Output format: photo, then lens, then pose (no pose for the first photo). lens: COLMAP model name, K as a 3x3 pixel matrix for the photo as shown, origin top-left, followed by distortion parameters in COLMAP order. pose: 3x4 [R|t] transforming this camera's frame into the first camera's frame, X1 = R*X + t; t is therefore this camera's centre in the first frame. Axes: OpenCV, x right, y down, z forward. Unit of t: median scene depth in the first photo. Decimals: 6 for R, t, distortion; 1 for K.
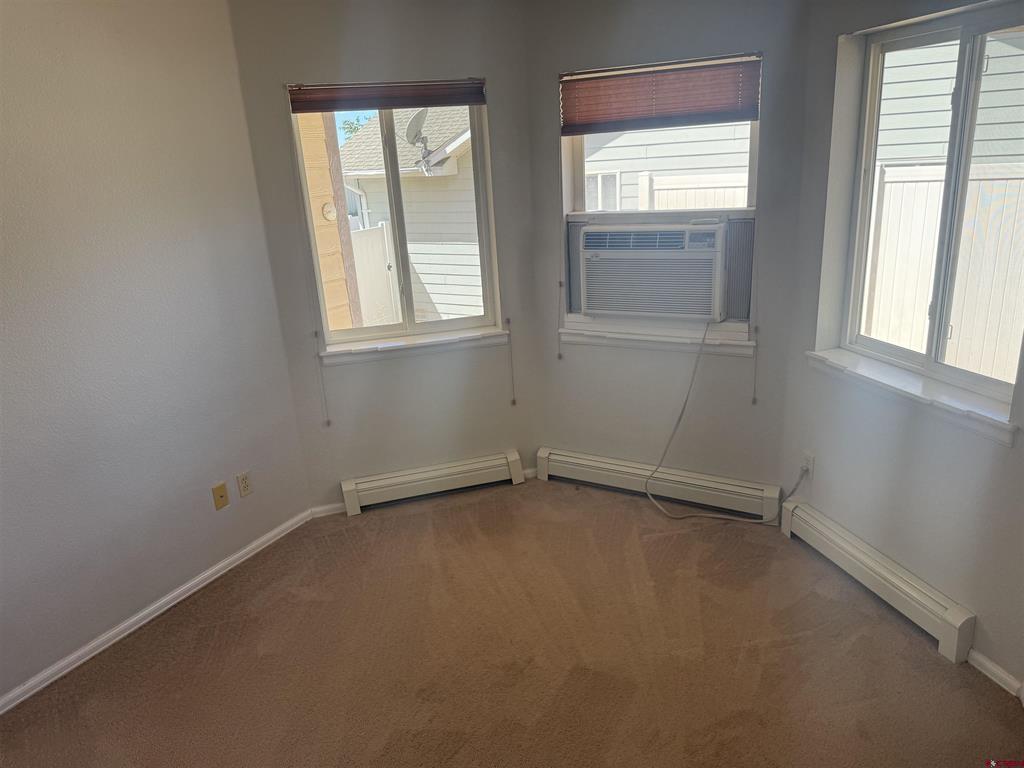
lens RADIAL K [[704.2, 0, 514.5], [0, 704.2, 389.2], [0, 0, 1]] dist [0.103554, -0.148395]
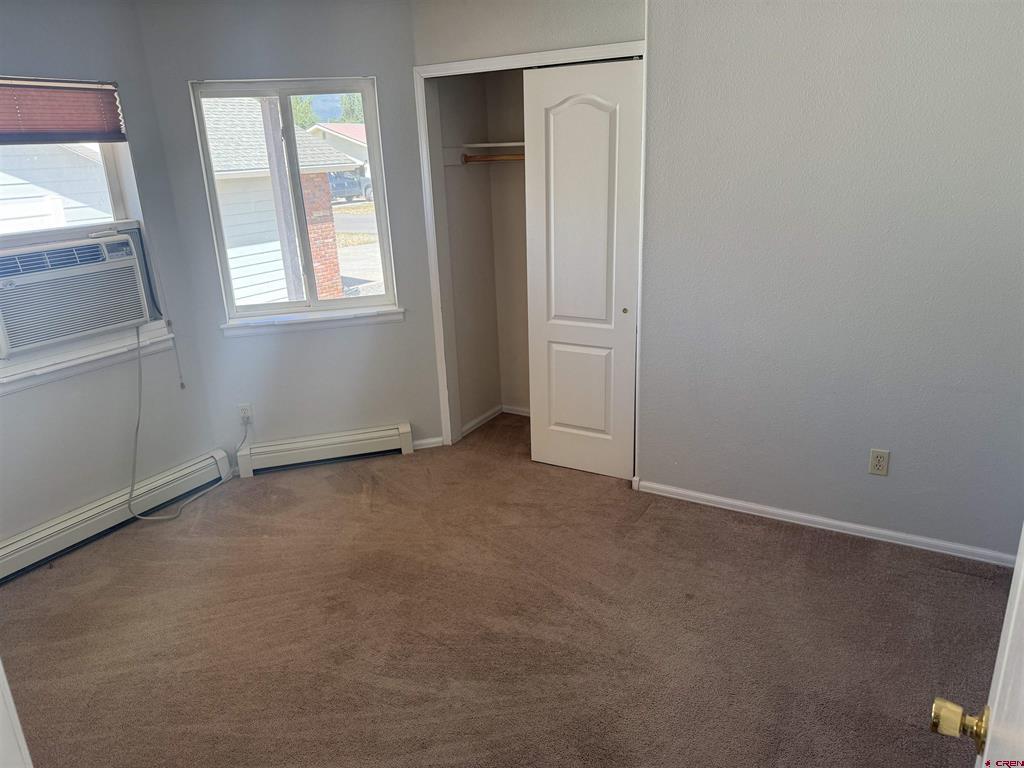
lens RADIAL K [[729.5, 0, 505.9], [0, 729.5, 382.7], [0, 0, 1]] dist [0.082581, -0.084085]
pose [[0.028230, -0.255752, 0.966330, -0.820460], [0.353565, 0.906779, 0.229662, -0.079733], [-0.934984, 0.335177, 0.116023, 0.396646]]
